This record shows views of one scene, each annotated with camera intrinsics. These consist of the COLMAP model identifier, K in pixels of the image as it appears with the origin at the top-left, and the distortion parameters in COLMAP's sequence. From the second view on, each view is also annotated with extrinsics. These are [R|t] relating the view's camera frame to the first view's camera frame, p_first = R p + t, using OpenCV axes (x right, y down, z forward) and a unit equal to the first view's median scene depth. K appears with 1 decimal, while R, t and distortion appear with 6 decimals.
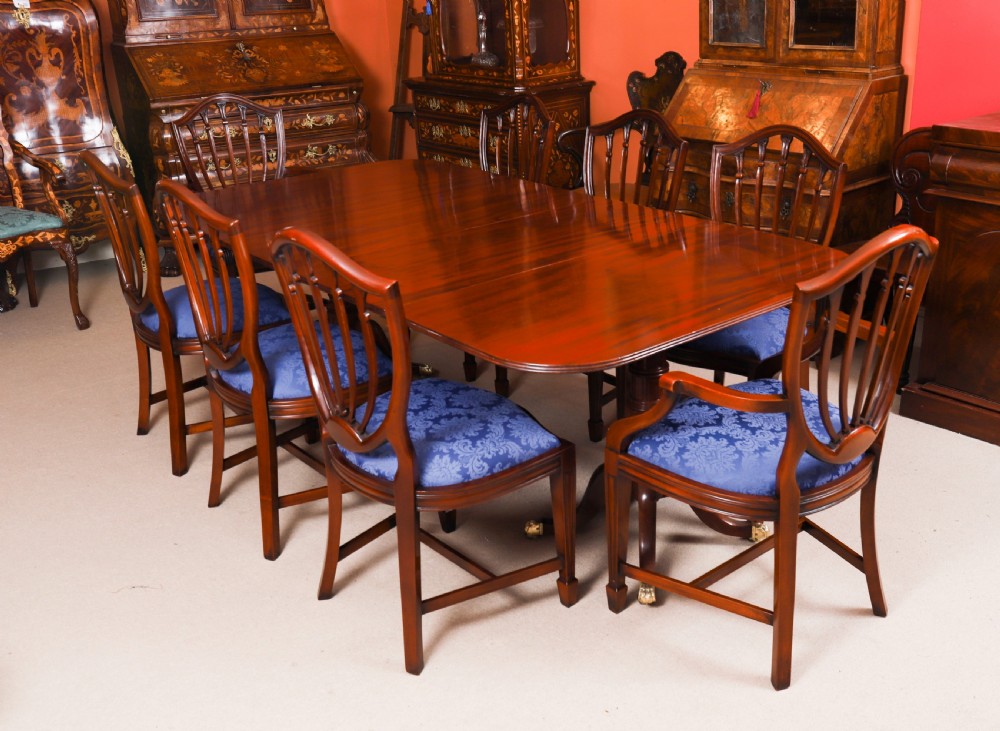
lens RADIAL K [[982.2, 0, 544.7], [0, 982.2, 350.8], [0, 0, 1]] dist [-0.033164, 0.000000]
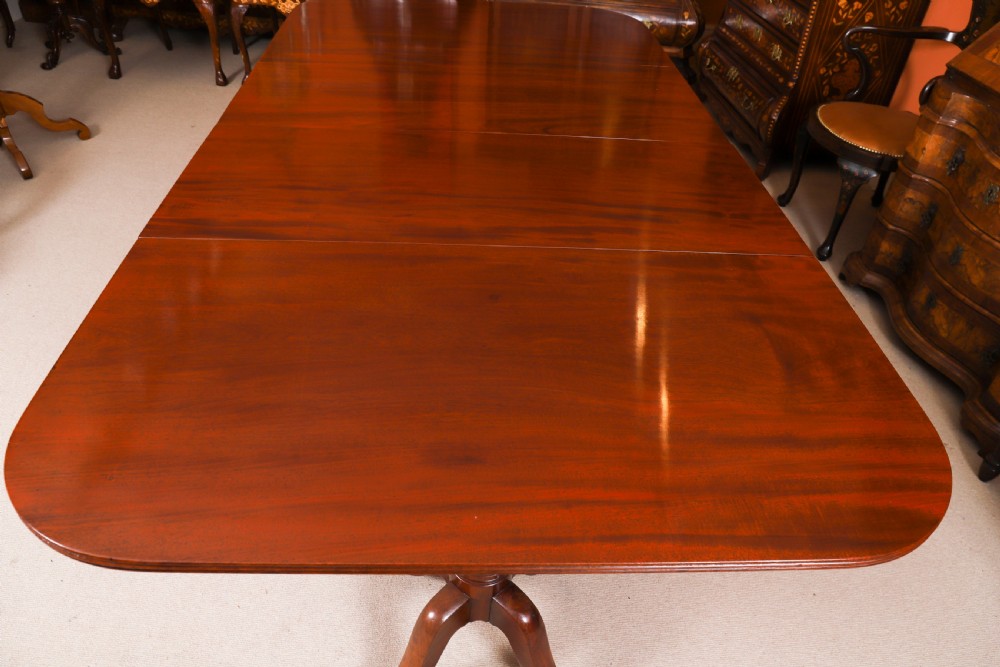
lens RADIAL K [[704.0, 0, 503.3], [0, 704.0, 336.3], [0, 0, 1]] dist [-0.085645, 0.063049]
pose [[0.793501, 0.442928, -0.417337, 0.131010], [-0.303288, 0.882357, 0.359808, -0.110253], [0.527610, -0.158935, 0.834486, 0.330687]]
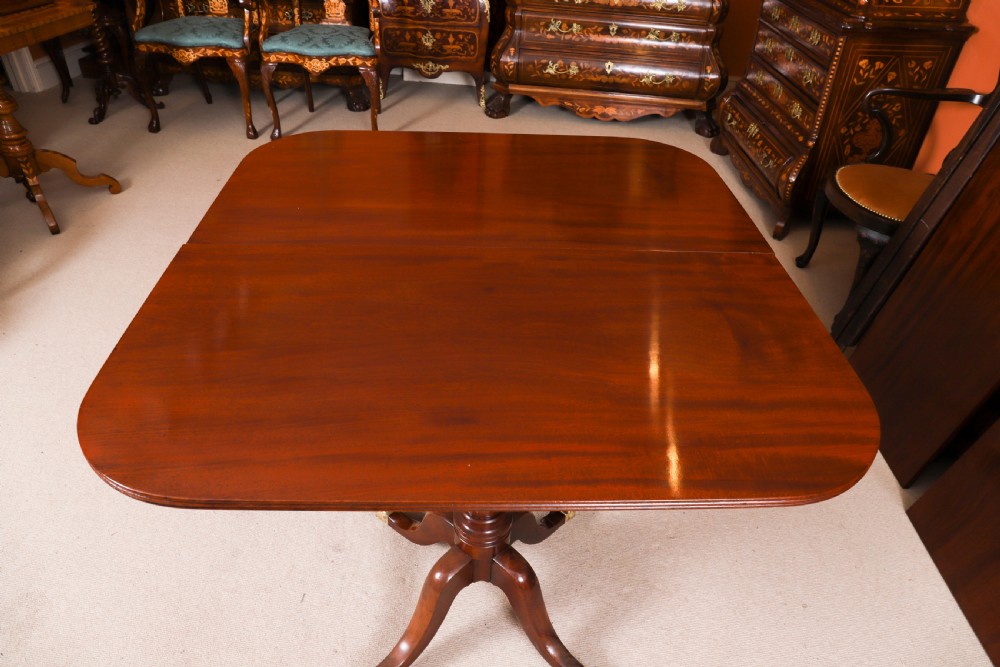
lens RADIAL K [[669.1, 0, 503.8], [0, 669.1, 336.1], [0, 0, 1]] dist [-0.092288, 0.057895]
pose [[0.756324, 0.444850, -0.479670, 0.124454], [-0.300876, 0.887603, 0.348761, -0.134404], [0.580903, -0.119455, 0.805160, 0.379591]]
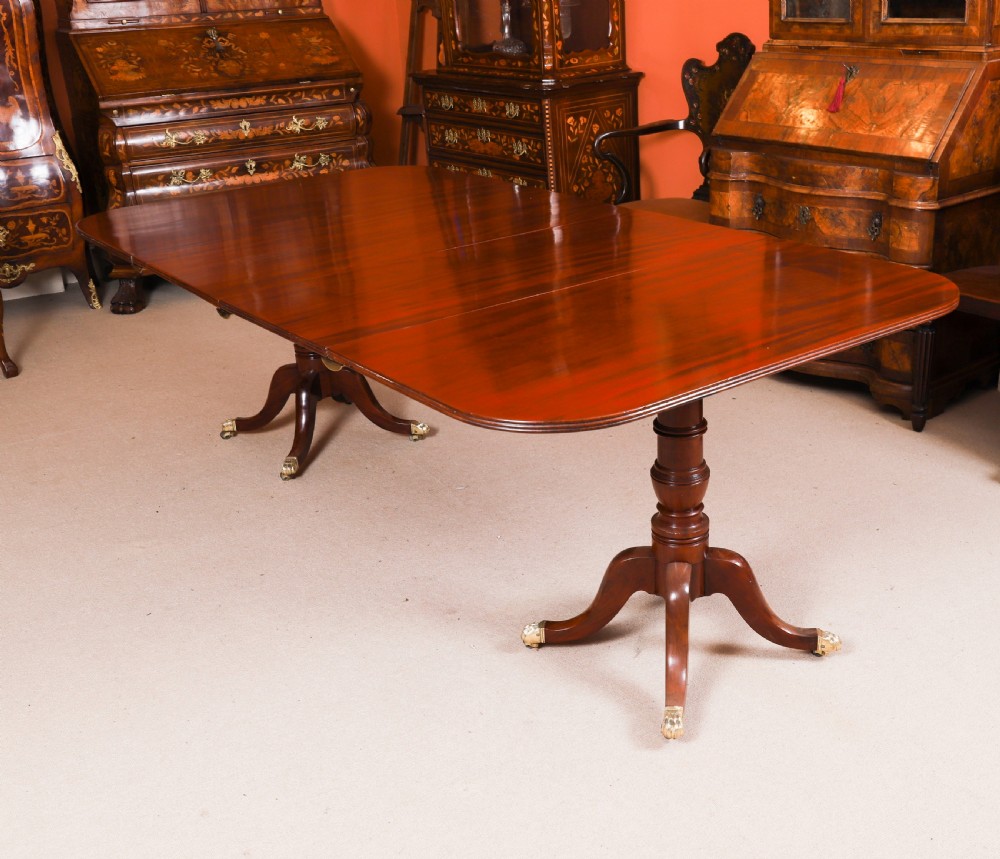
lens RADIAL K [[1148.1, 0, 573.5], [0, 1148.1, 420.3], [0, 0, 1]] dist [-0.028913, 0.000000]
pose [[0.999461, 0.004423, -0.032514, 0.026841], [-0.004064, 0.999930, 0.011104, 0.001156], [0.032561, -0.010966, 0.999410, 0.055585]]
